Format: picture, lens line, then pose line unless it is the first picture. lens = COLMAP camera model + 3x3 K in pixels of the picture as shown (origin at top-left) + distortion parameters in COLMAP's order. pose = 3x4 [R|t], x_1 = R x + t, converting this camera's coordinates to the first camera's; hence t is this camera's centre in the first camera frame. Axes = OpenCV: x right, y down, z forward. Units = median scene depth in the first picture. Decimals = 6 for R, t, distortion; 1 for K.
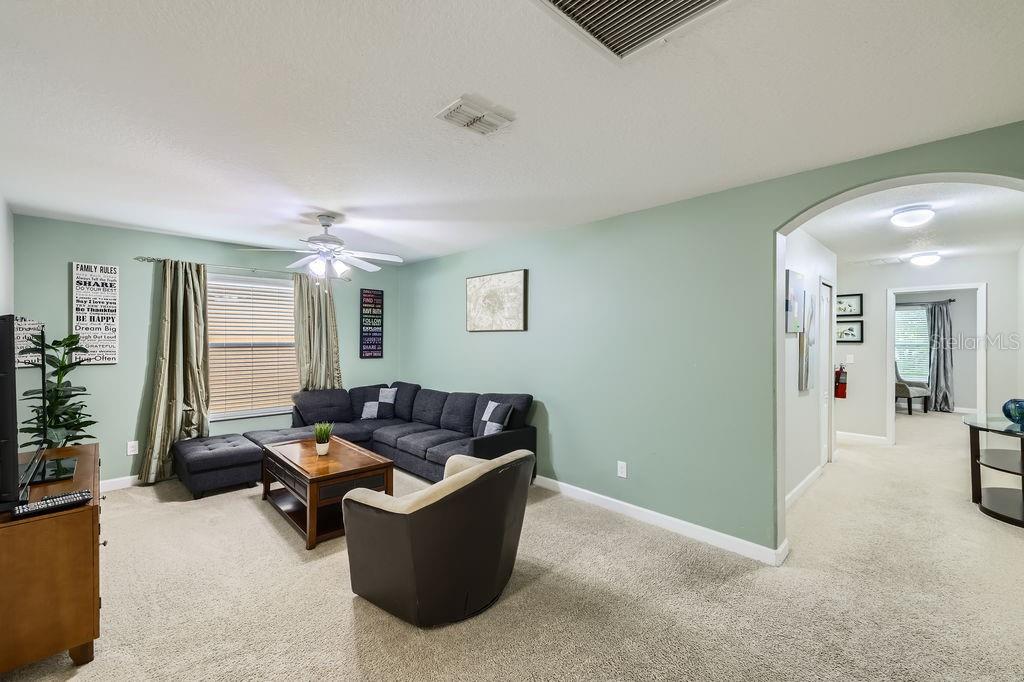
lens RADIAL K [[422.6, 0, 510.0], [0, 422.6, 337.6], [0, 0, 1]] dist [-0.011808, -0.000053]
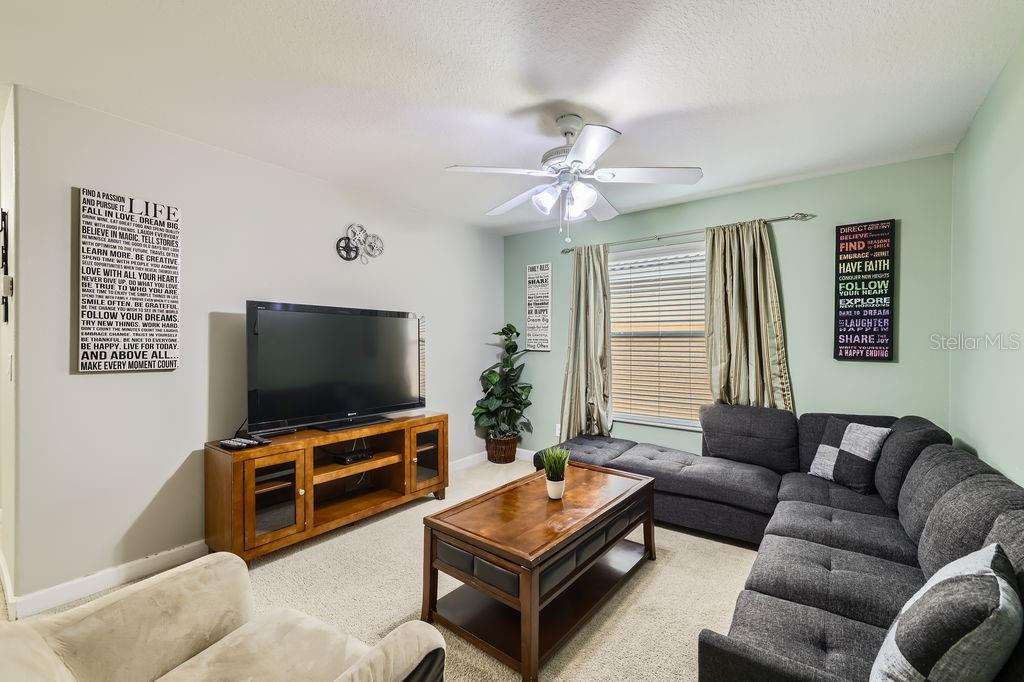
lens RADIAL K [[422.6, 0, 511.7], [0, 422.6, 344.0], [0, 0, 1]] dist [-0.011808, -0.000053]
pose [[0.133708, 0.004043, -0.991013, 0.129471], [-0.001009, 0.999992, 0.003943, 0.032980], [0.991020, 0.000472, 0.133711, 0.628898]]
